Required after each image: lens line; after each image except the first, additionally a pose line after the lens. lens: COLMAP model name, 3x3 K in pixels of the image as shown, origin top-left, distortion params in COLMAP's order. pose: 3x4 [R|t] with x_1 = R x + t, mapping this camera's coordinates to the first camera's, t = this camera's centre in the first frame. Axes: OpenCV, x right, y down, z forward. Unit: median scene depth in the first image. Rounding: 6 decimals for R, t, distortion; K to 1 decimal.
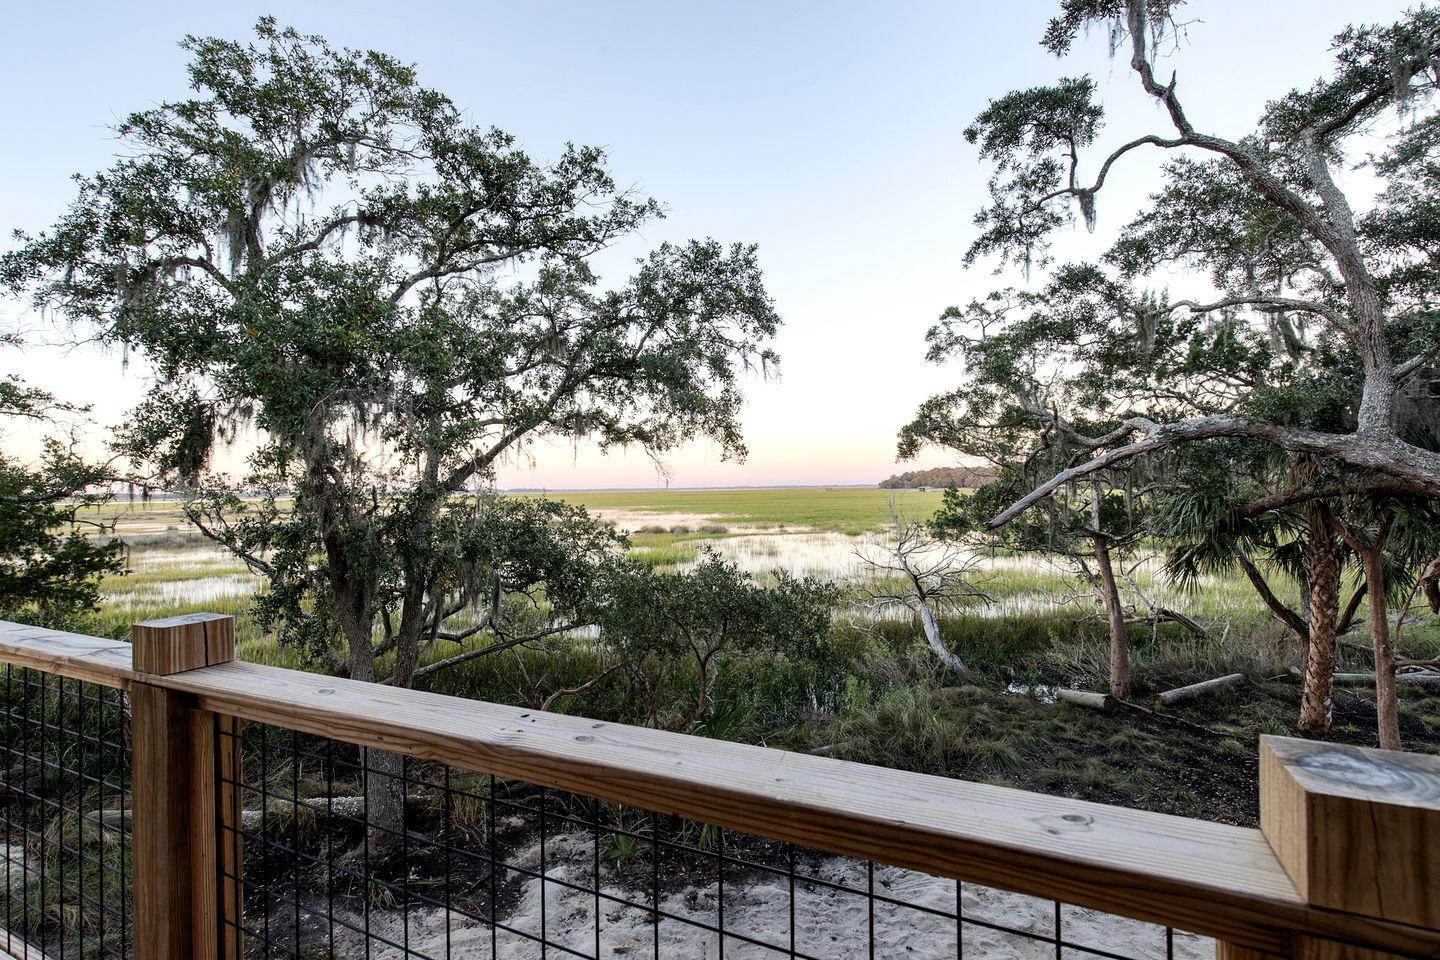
lens RADIAL K [[618.0, 0, 734.3], [0, 618.0, 485.1], [0, 0, 1]] dist [0.010457, -0.000203]
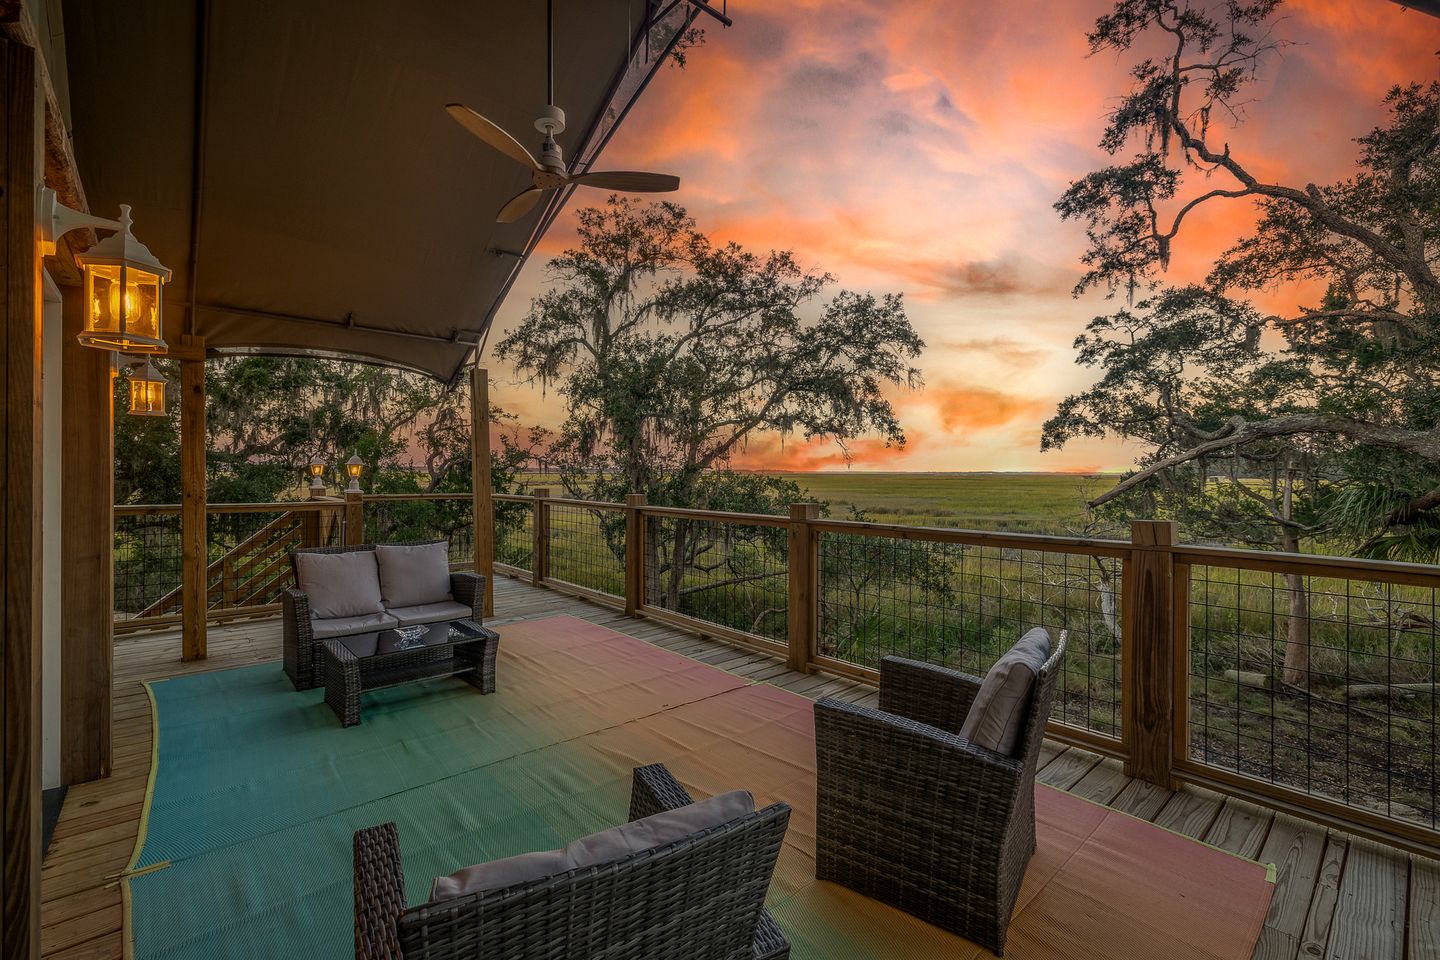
lens RADIAL K [[683.4, 0, 720.0], [0, 683.4, 480.0], [0, 0, 1]] dist [-0.003175, -0.000259]
pose [[0.911985, 0.025283, -0.409444, 0.311933], [-0.018716, 0.999624, 0.020039, 0.005063], [0.409797, -0.010612, 0.912115, -0.600060]]
